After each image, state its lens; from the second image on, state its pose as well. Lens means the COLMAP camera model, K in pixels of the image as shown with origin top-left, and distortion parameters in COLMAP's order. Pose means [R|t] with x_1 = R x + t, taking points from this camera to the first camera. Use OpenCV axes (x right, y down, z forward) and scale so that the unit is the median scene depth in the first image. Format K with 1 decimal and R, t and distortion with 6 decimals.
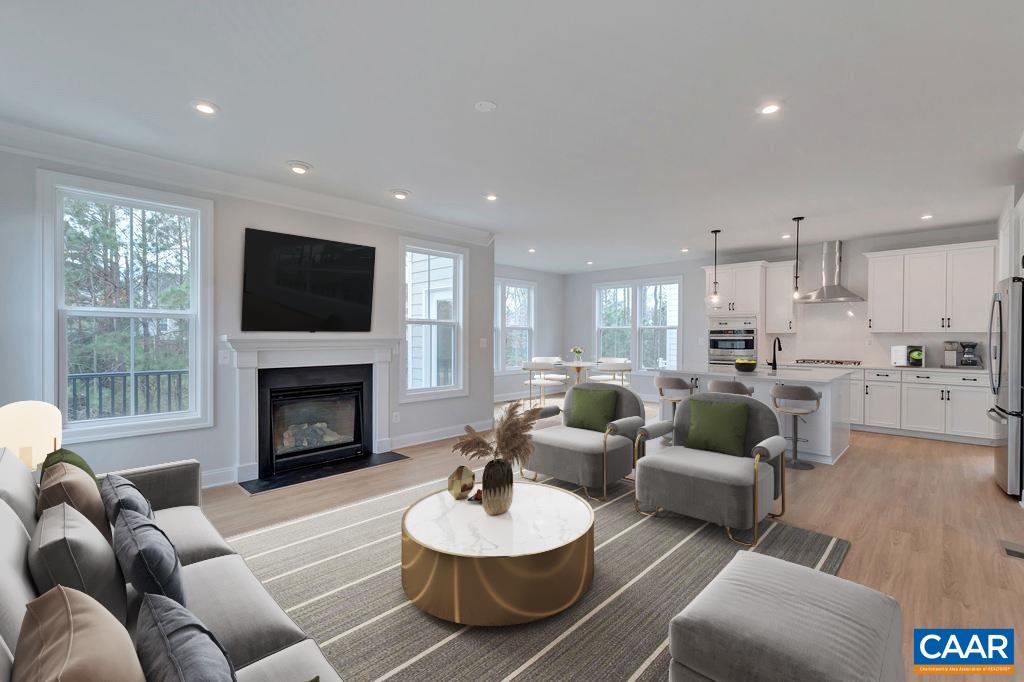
lens RADIAL K [[446.0, 0, 512.0], [0, 446.0, 341.0], [0, 0, 1]] dist [-0.001244, -0.000116]
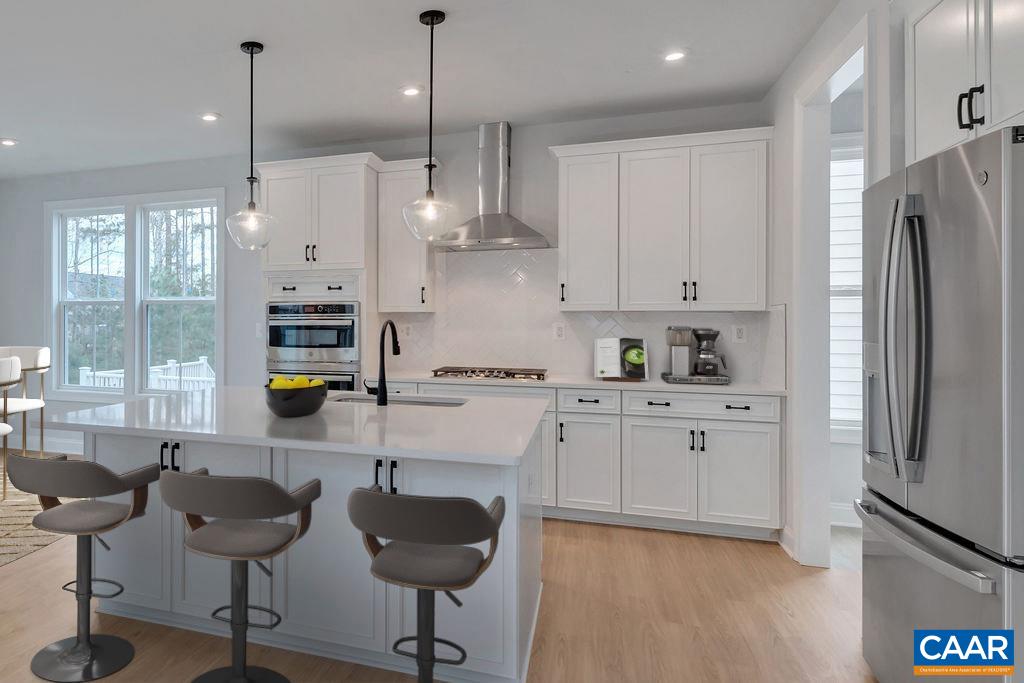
lens RADIAL K [[448.6, 0, 512.0], [0, 448.6, 341.5], [0, 0, 1]] dist [0.000027, 0.000046]
pose [[0.744017, -0.024958, 0.667694, 0.424518], [0.004347, 0.999462, 0.032515, -0.001952], [-0.668146, -0.021289, 0.743725, 0.655548]]
